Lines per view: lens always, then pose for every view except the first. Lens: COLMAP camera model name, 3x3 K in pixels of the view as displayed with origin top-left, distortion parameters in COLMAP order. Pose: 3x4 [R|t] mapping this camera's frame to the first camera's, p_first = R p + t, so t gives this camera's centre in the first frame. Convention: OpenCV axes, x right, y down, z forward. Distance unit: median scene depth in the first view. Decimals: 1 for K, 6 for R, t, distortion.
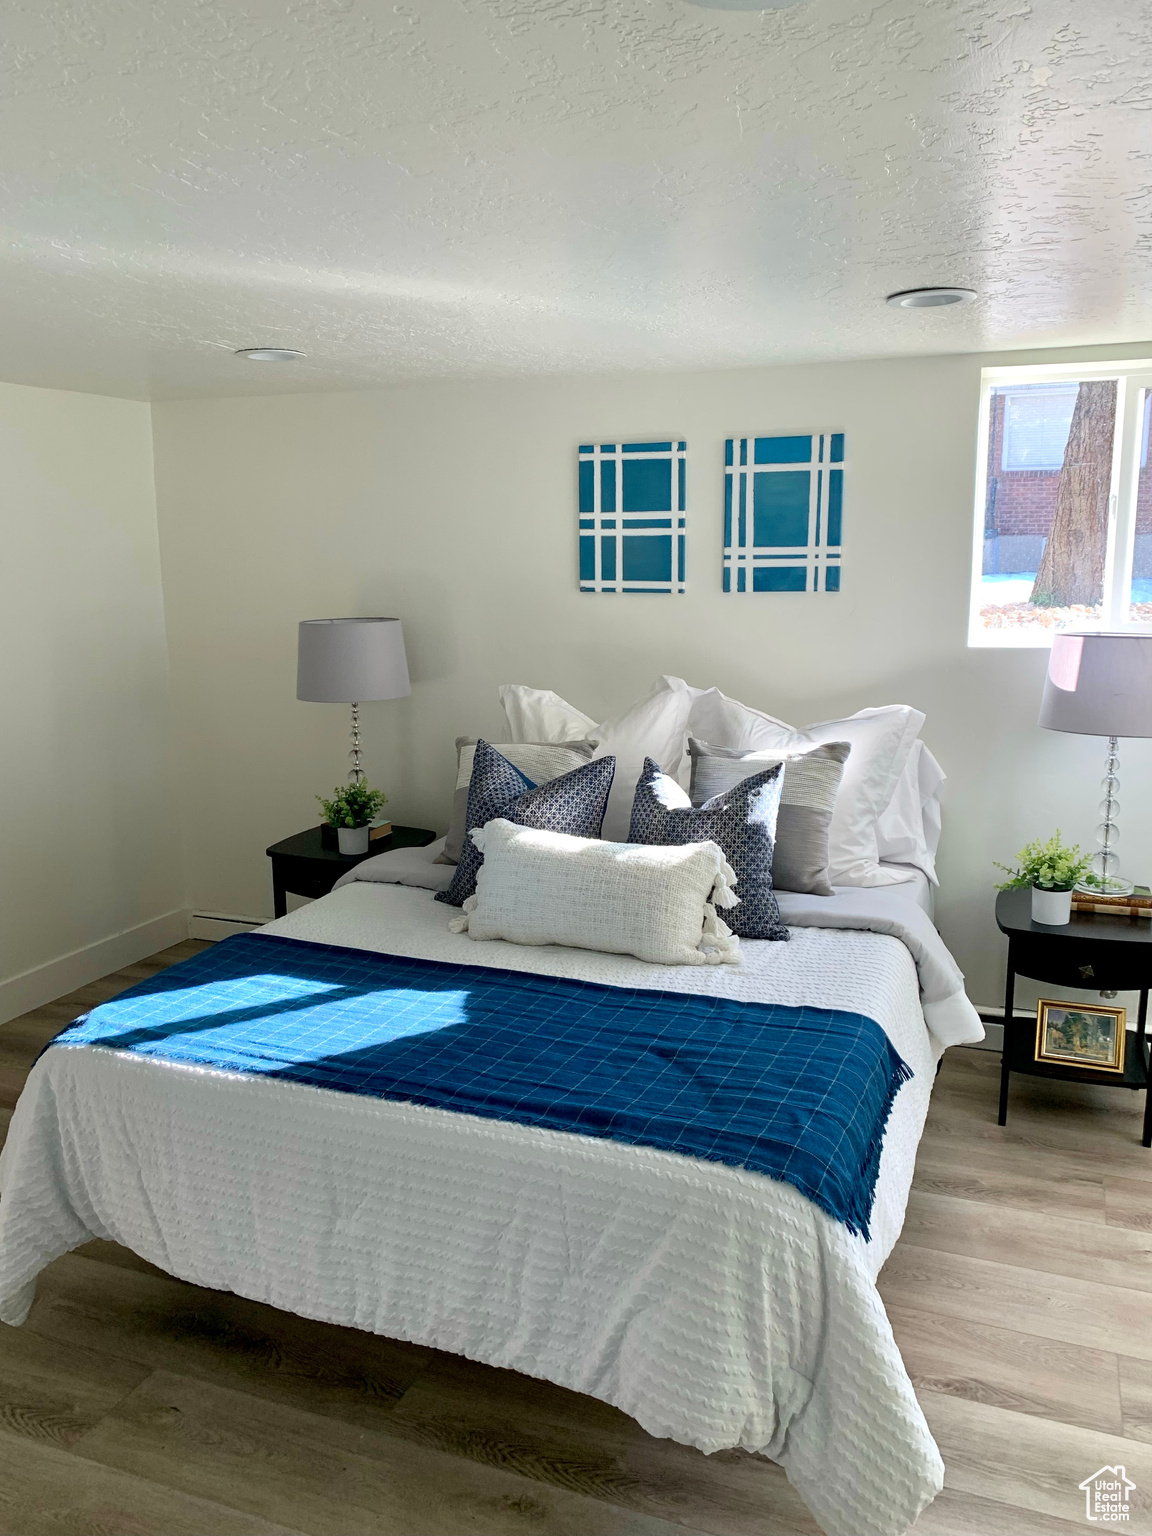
lens RADIAL K [[1169.1, 0, 579.2], [0, 1169.1, 764.9], [0, 0, 1]] dist [-0.010267, -0.013413]
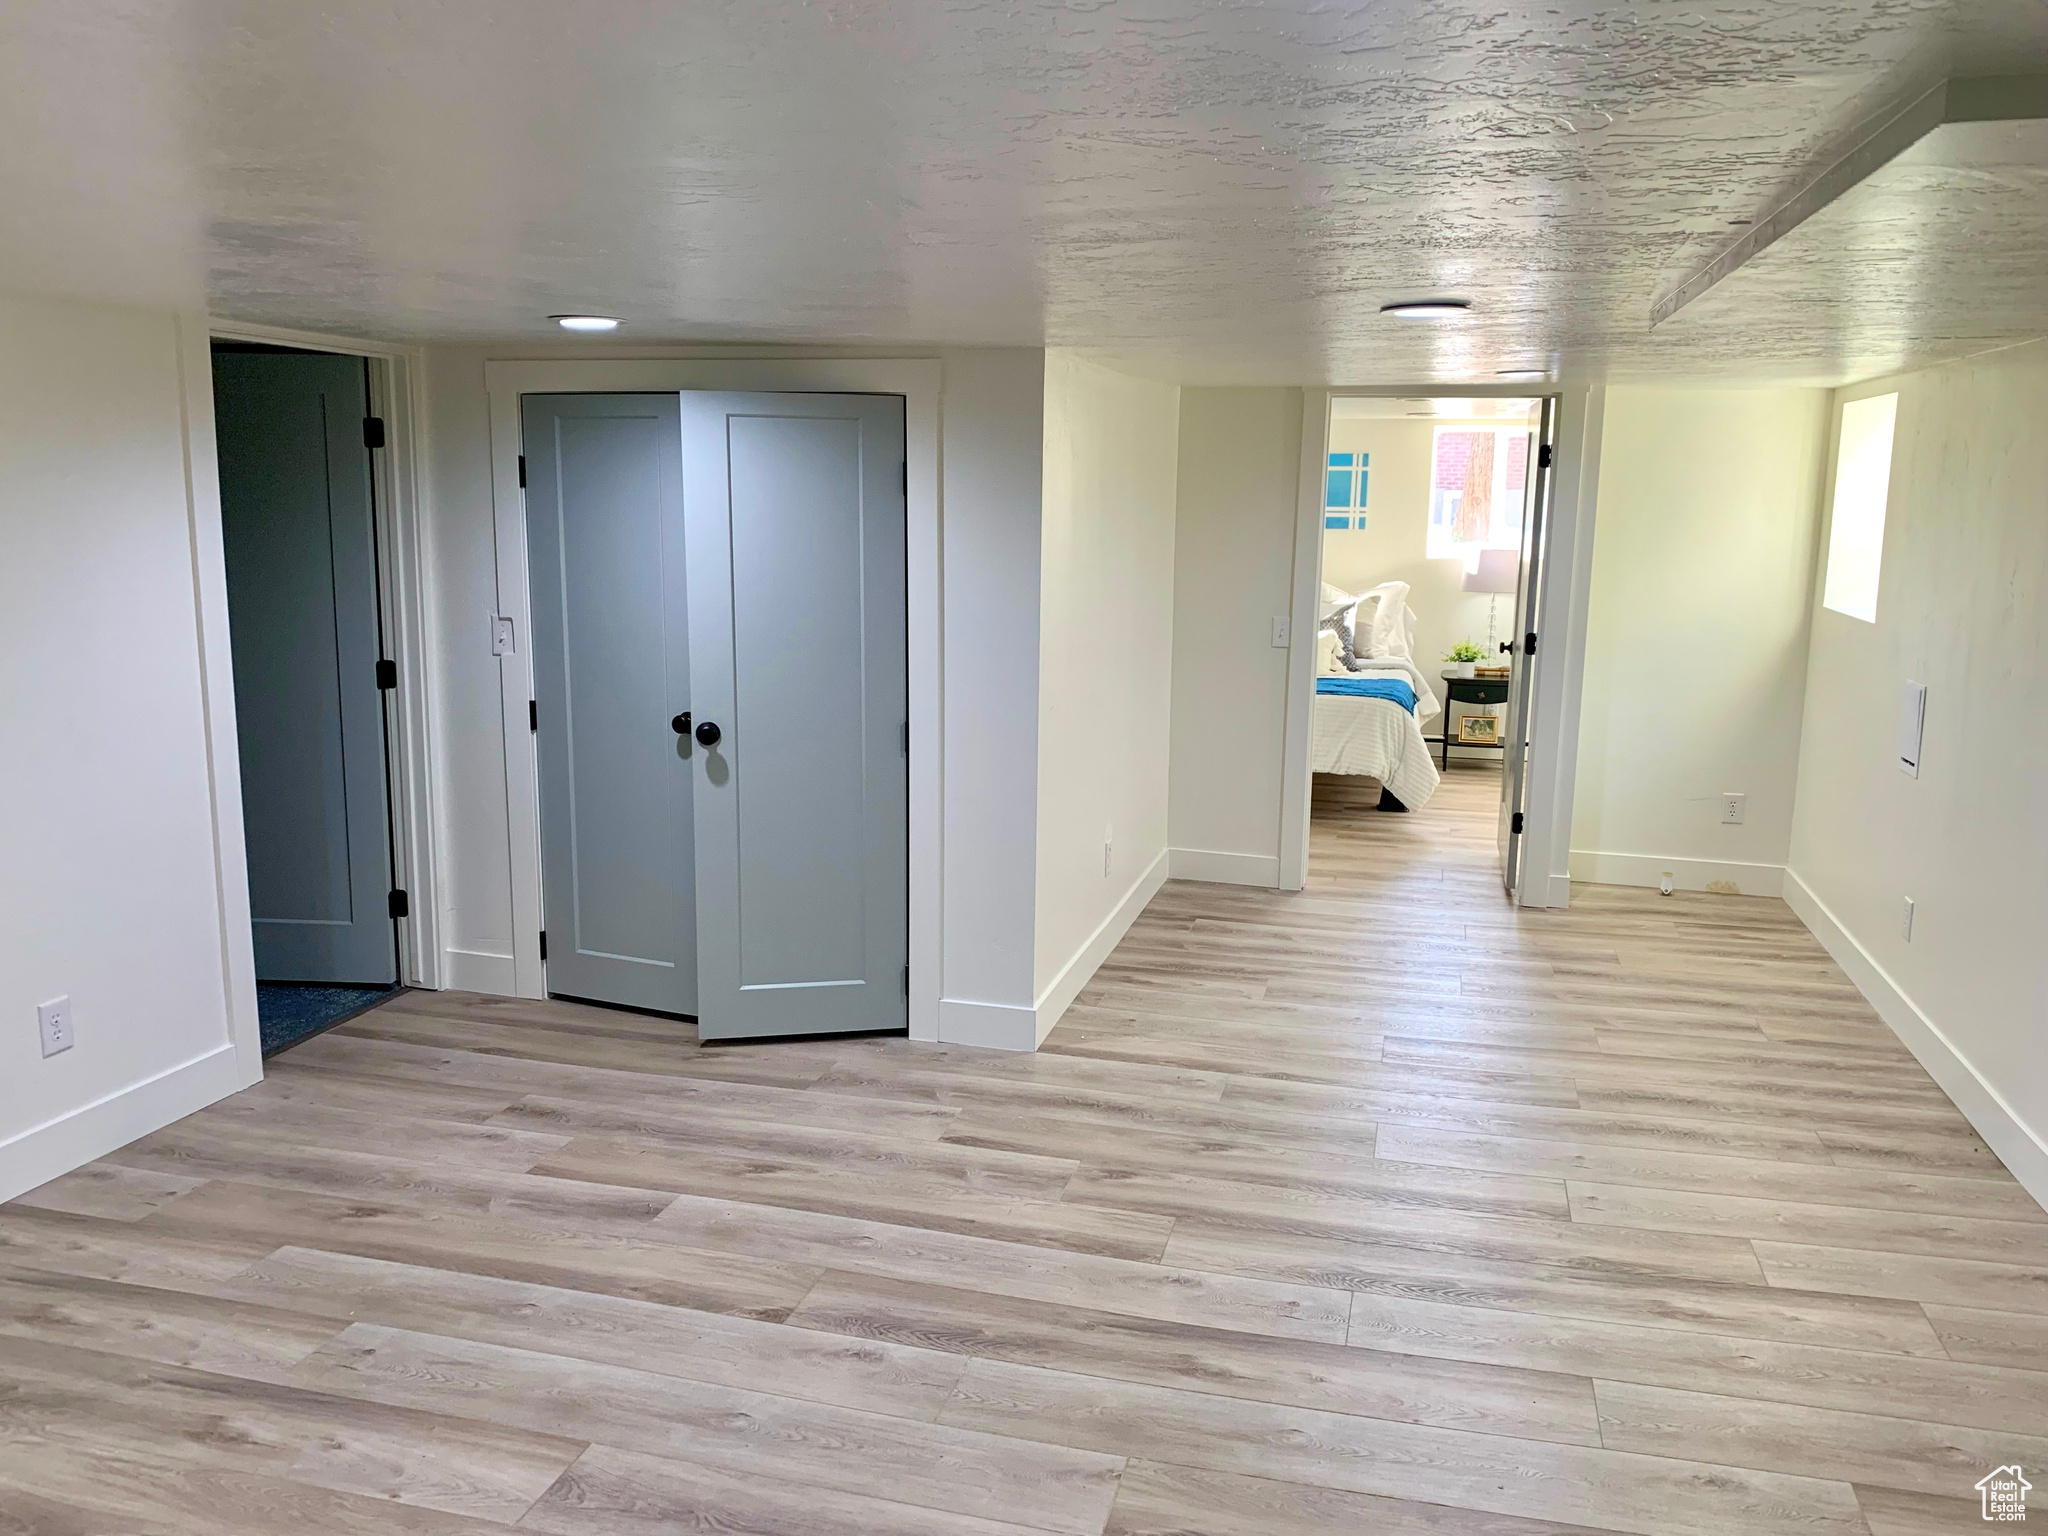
lens RADIAL K [[1558.7, 0, 1022.6], [0, 1558.7, 772.4], [0, 0, 1]] dist [-0.010267, -0.013413]
pose [[0.993774, -0.006810, 0.111202, -0.745458], [0.005886, 0.999945, 0.008633, 0.274394], [-0.111255, -0.007925, 0.993760, -1.806536]]
